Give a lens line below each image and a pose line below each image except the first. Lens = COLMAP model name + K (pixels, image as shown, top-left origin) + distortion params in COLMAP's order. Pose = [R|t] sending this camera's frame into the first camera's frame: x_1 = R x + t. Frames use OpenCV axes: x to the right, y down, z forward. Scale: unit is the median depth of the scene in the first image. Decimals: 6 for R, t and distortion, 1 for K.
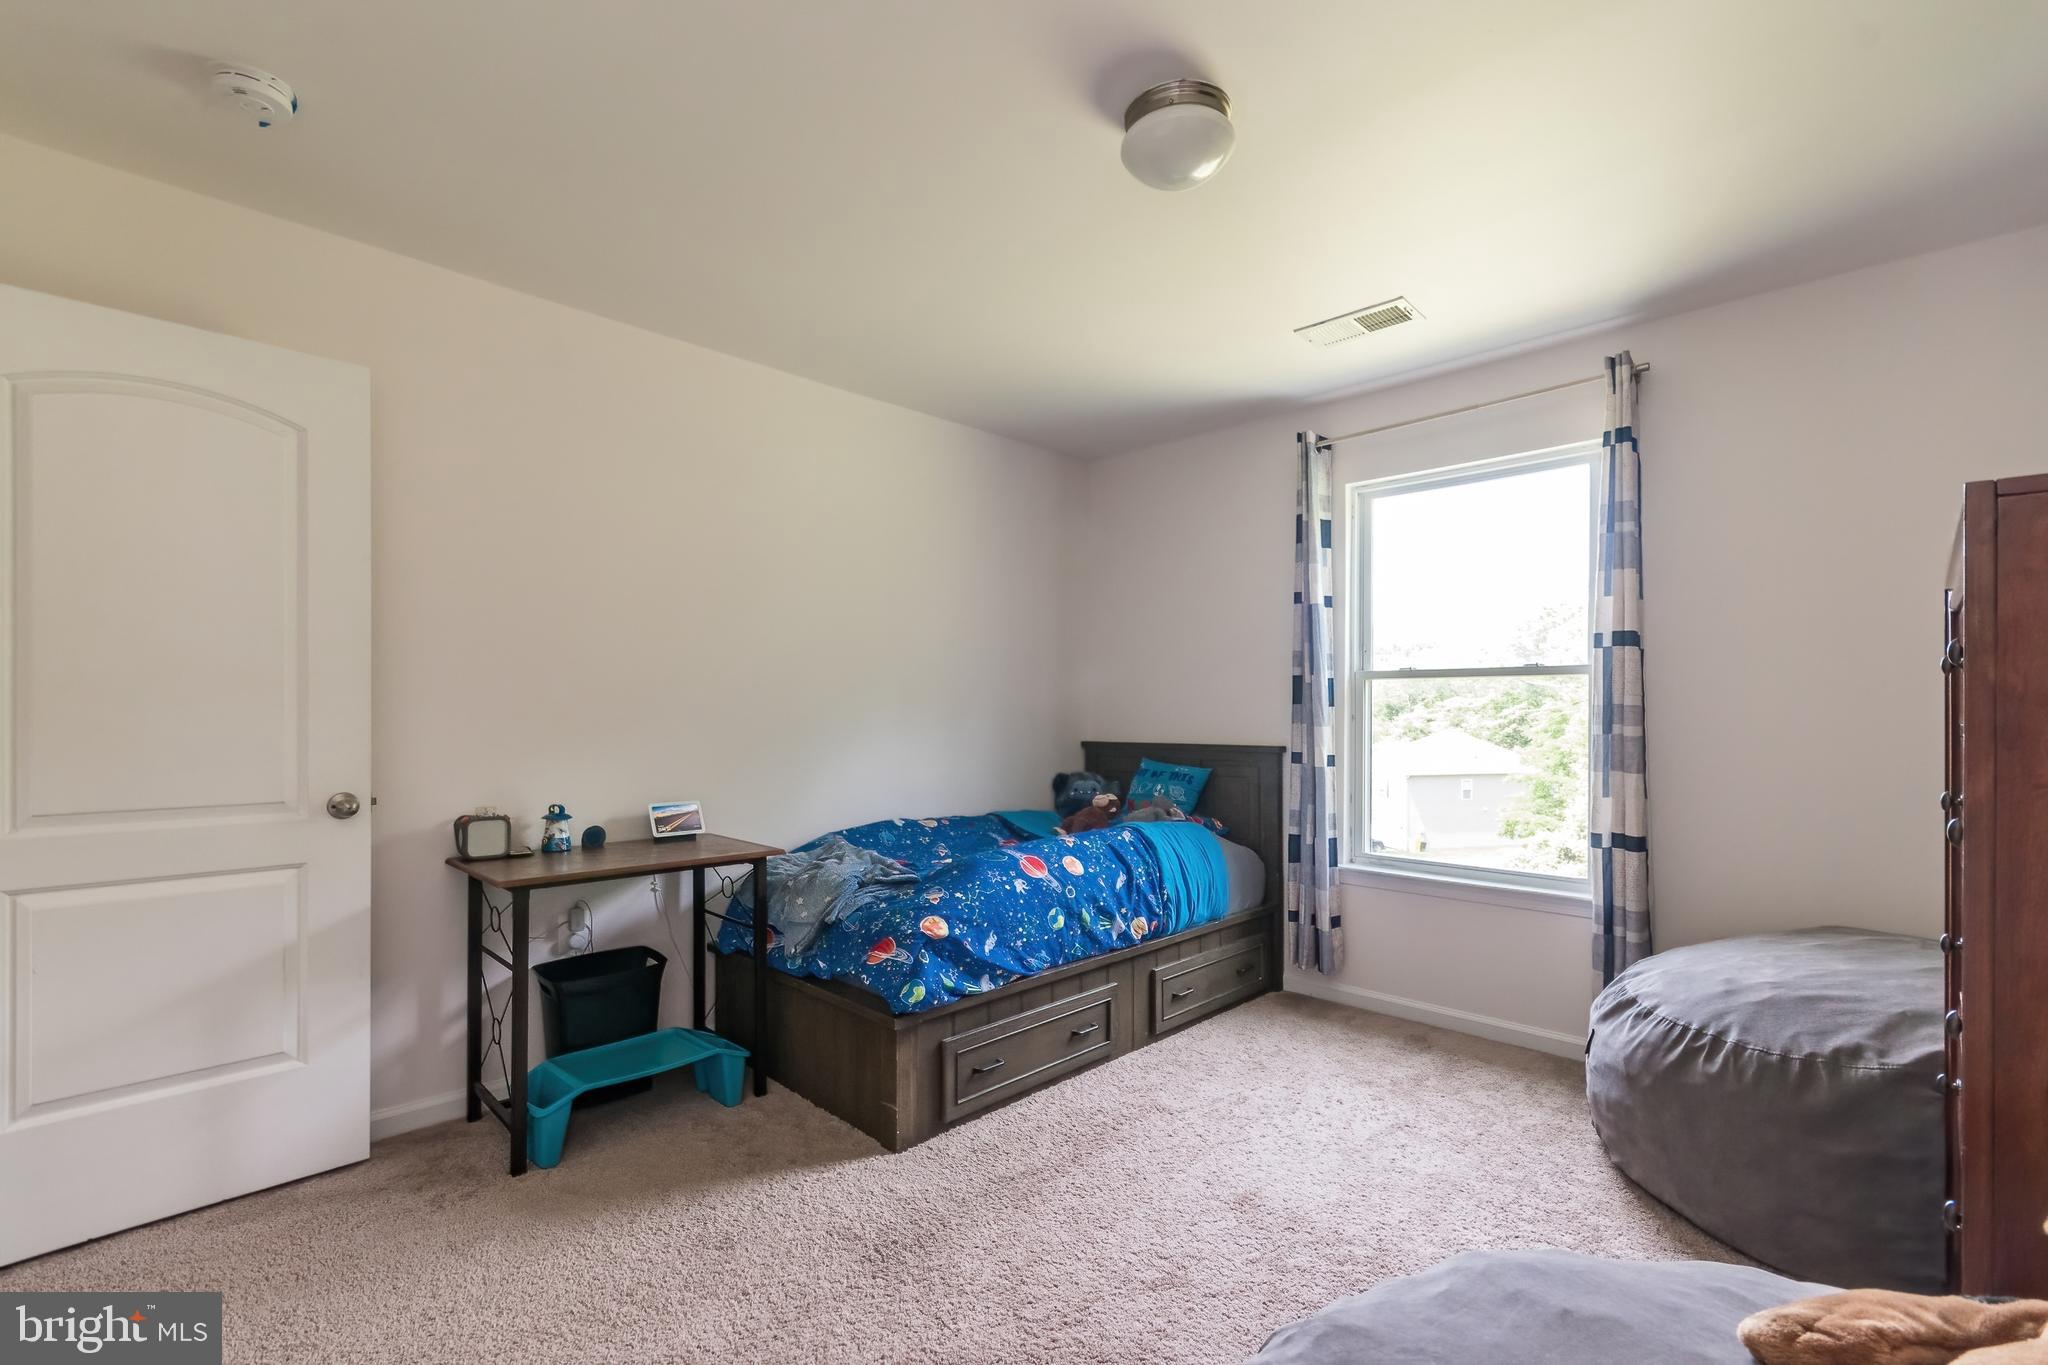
lens RADIAL K [[896.5, 0, 1013.6], [0, 896.5, 700.5], [0, 0, 1]] dist [-0.001234, -0.000089]
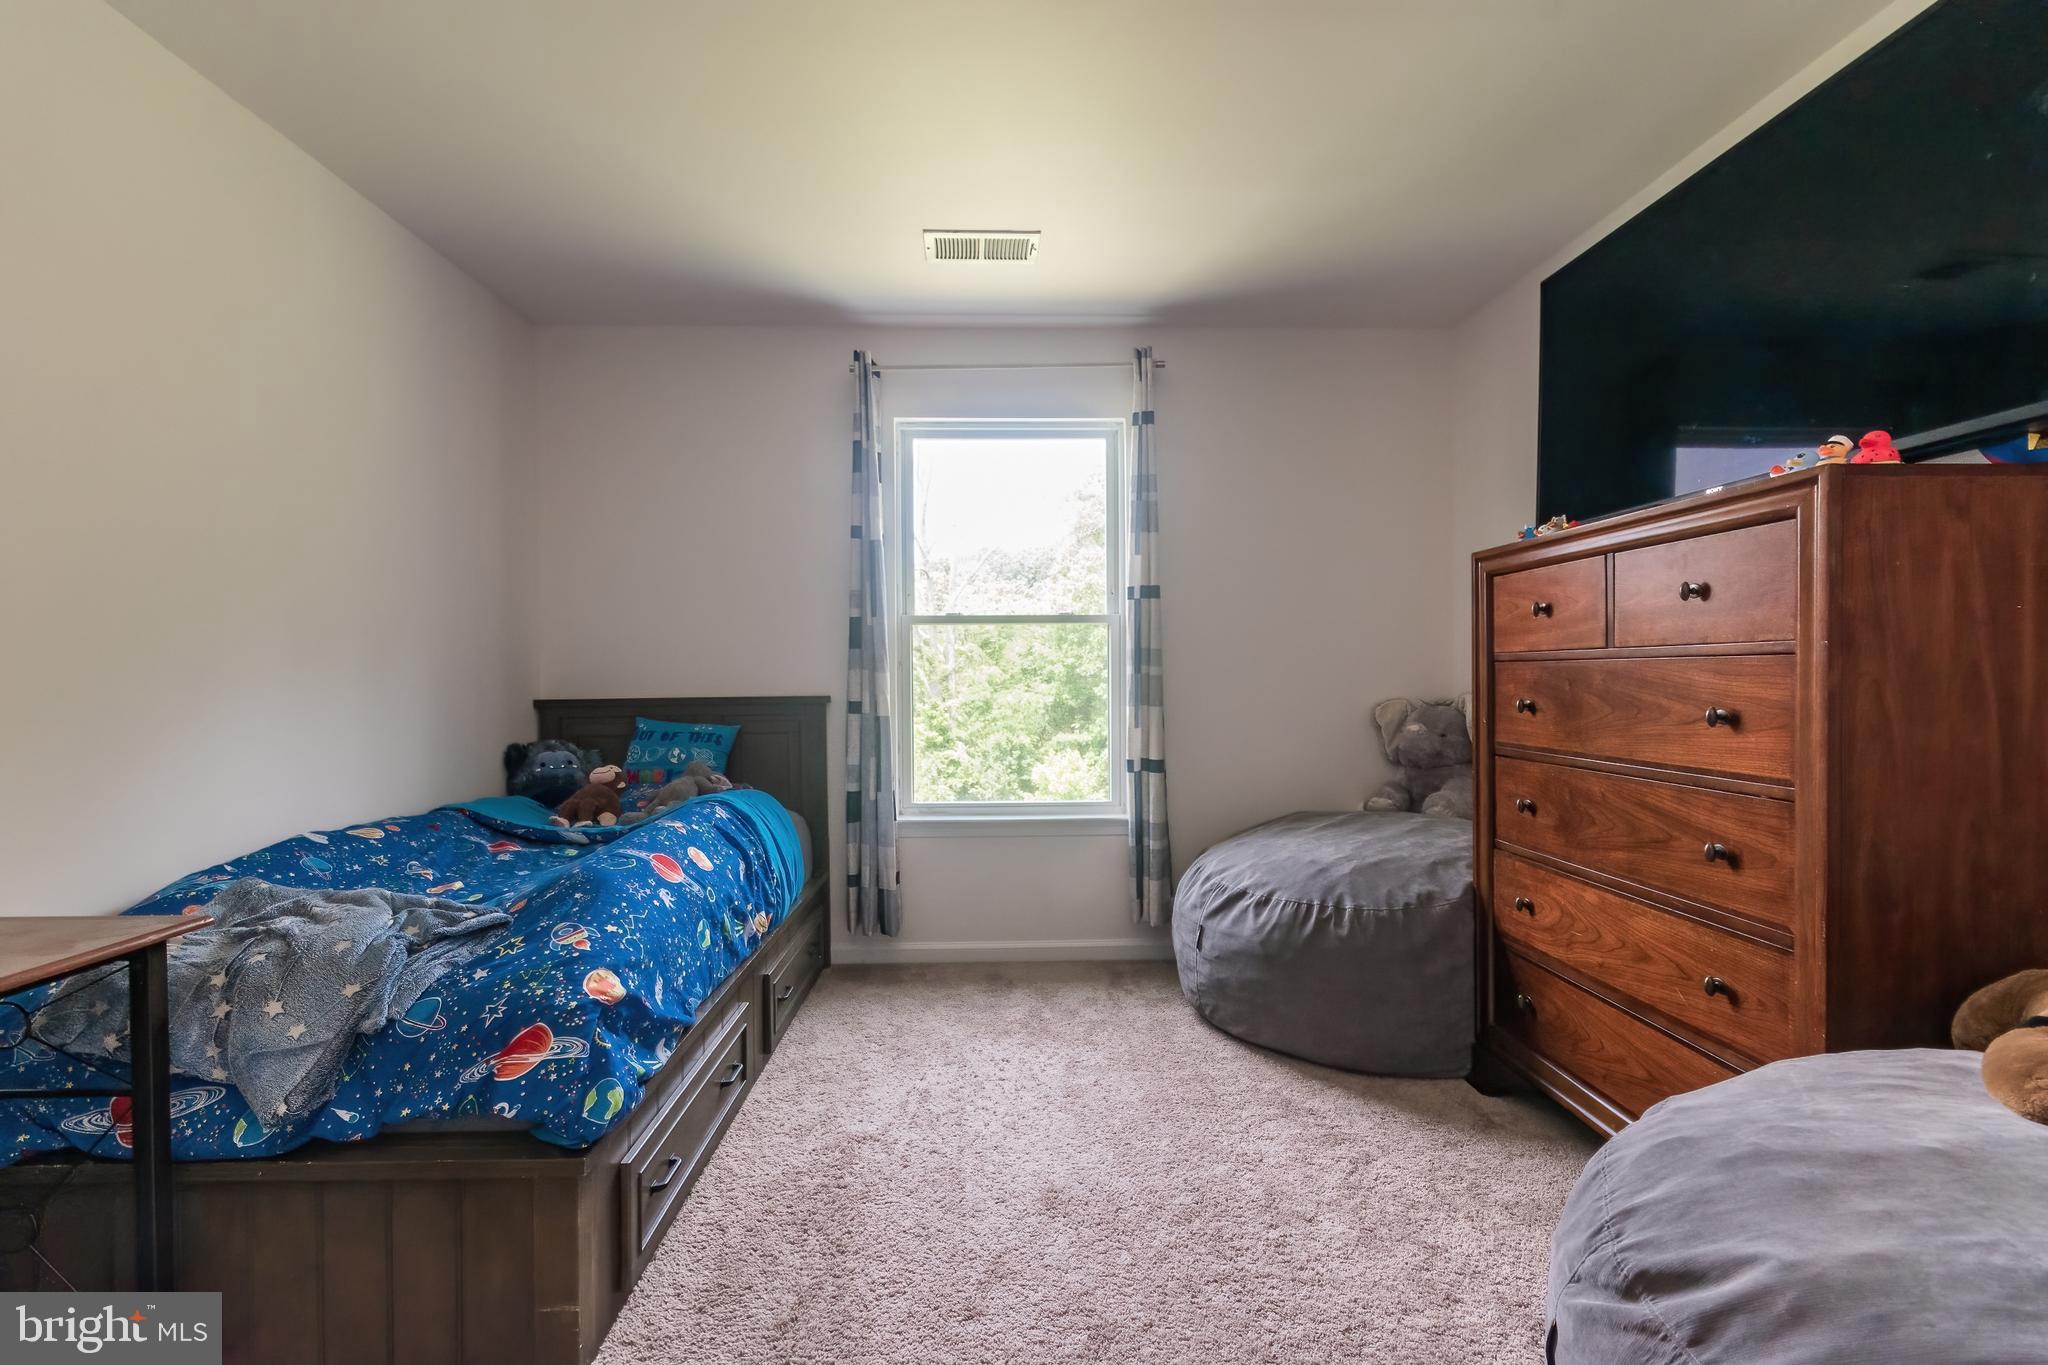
lens RADIAL K [[892.0, 0, 1008.6], [0, 892.0, 679.5], [0, 0, 1]] dist [0.001166, 0.000265]
pose [[0.690788, -0.011041, 0.722973, -0.292814], [0.000004, 0.999883, 0.015266, 0.027329], [-0.723057, -0.010543, 0.690707, 0.324977]]
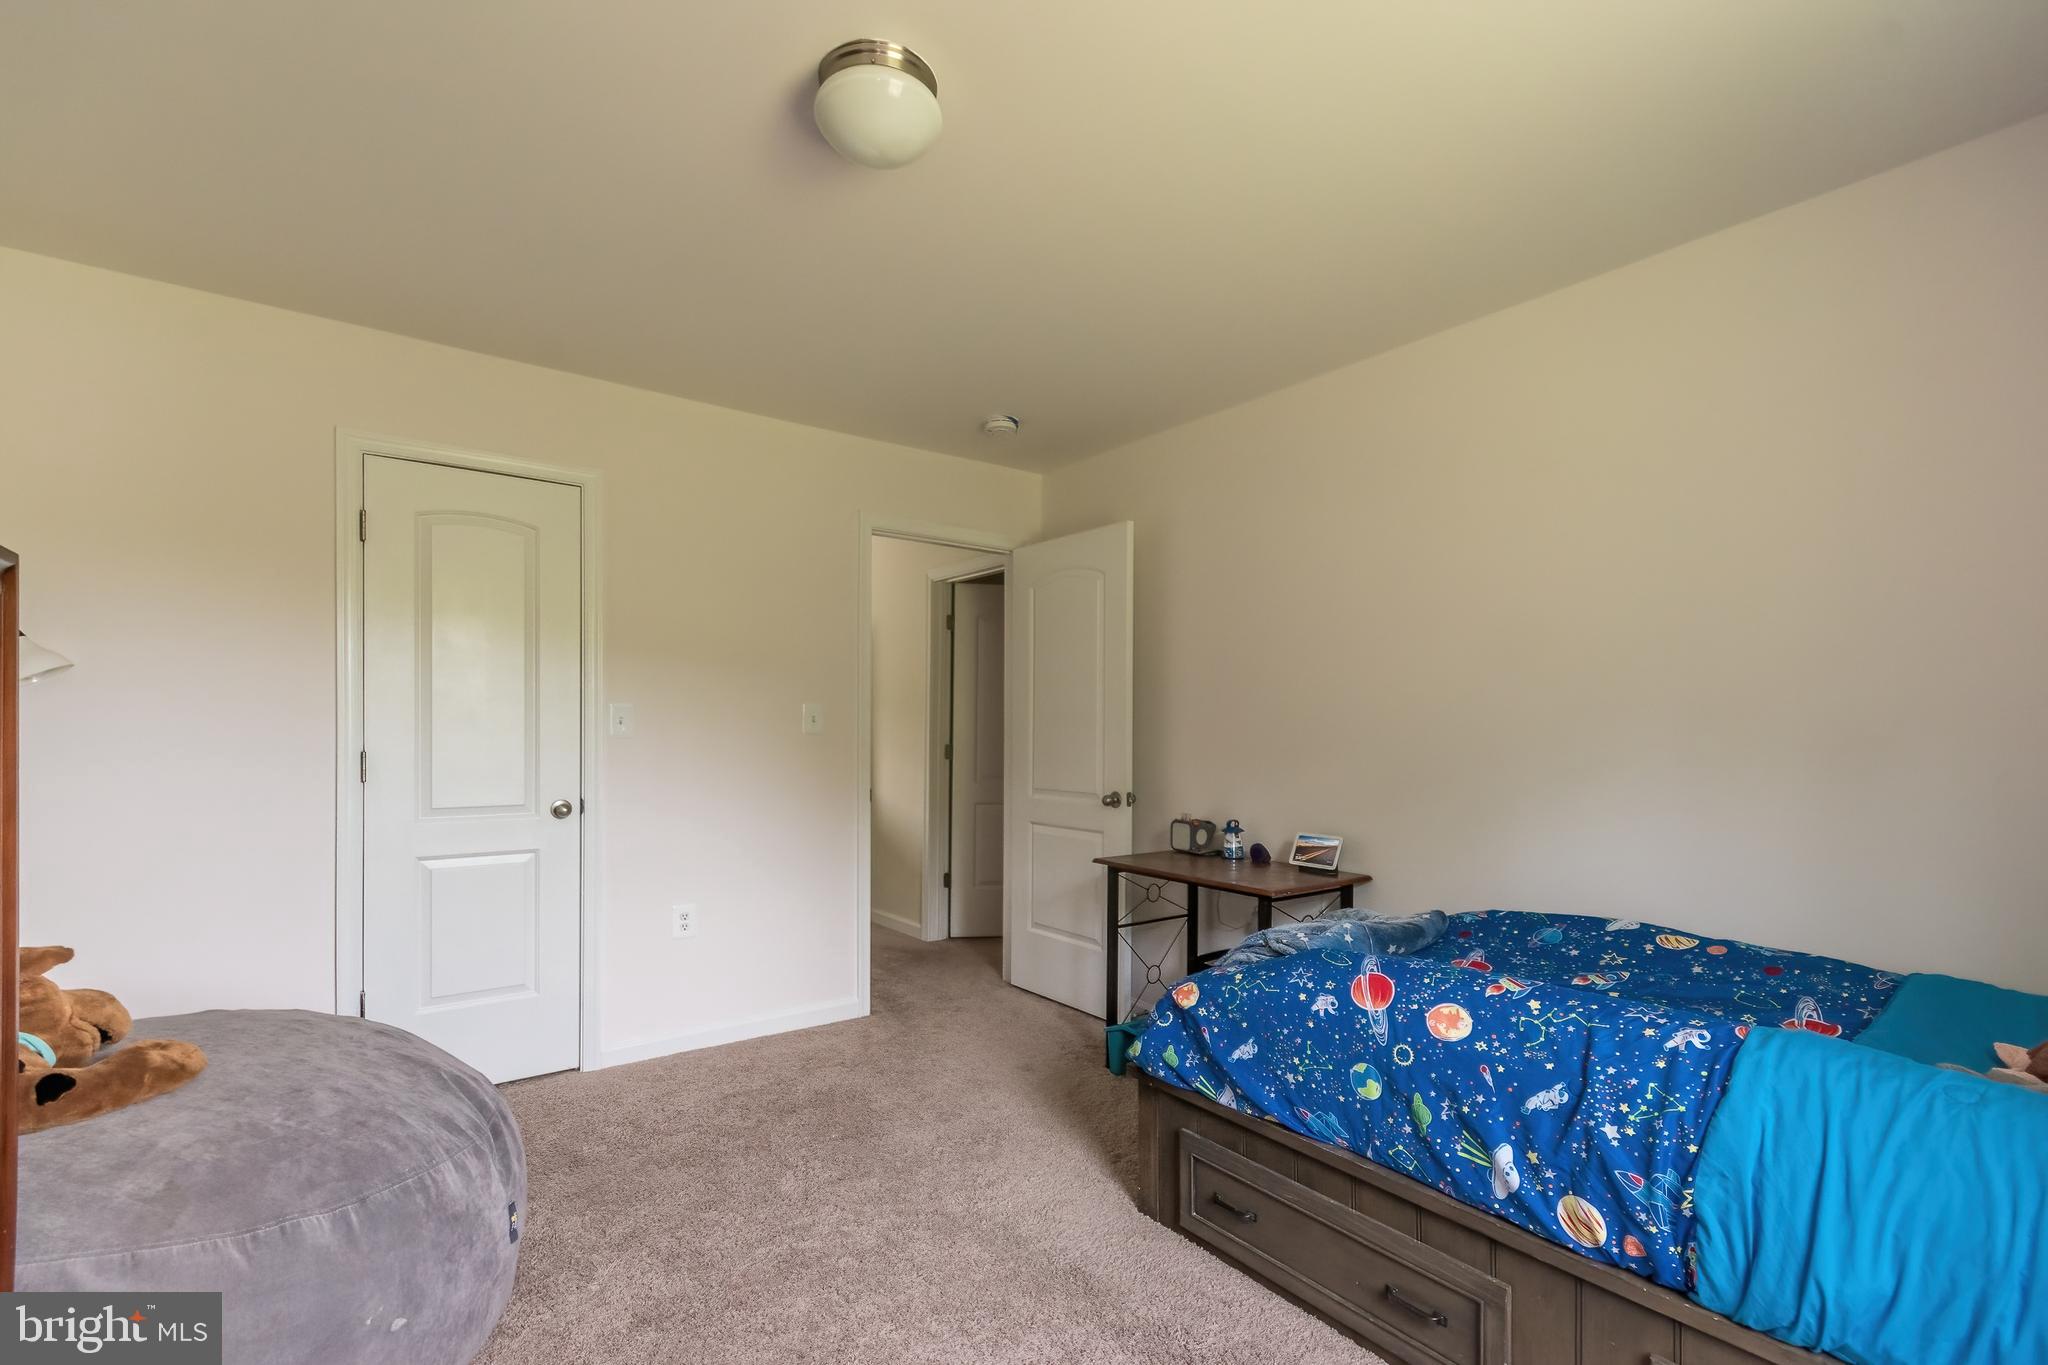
lens RADIAL K [[904.4, 0, 1025.2], [0, 904.4, 731.0], [0, 0, 1]] dist [0.000867, 0.000125]
pose [[-0.138821, -0.005698, -0.990301, 0.691168], [0.002287, 0.999979, -0.006074, 0.002867], [0.990315, -0.003108, -0.138805, 0.837336]]
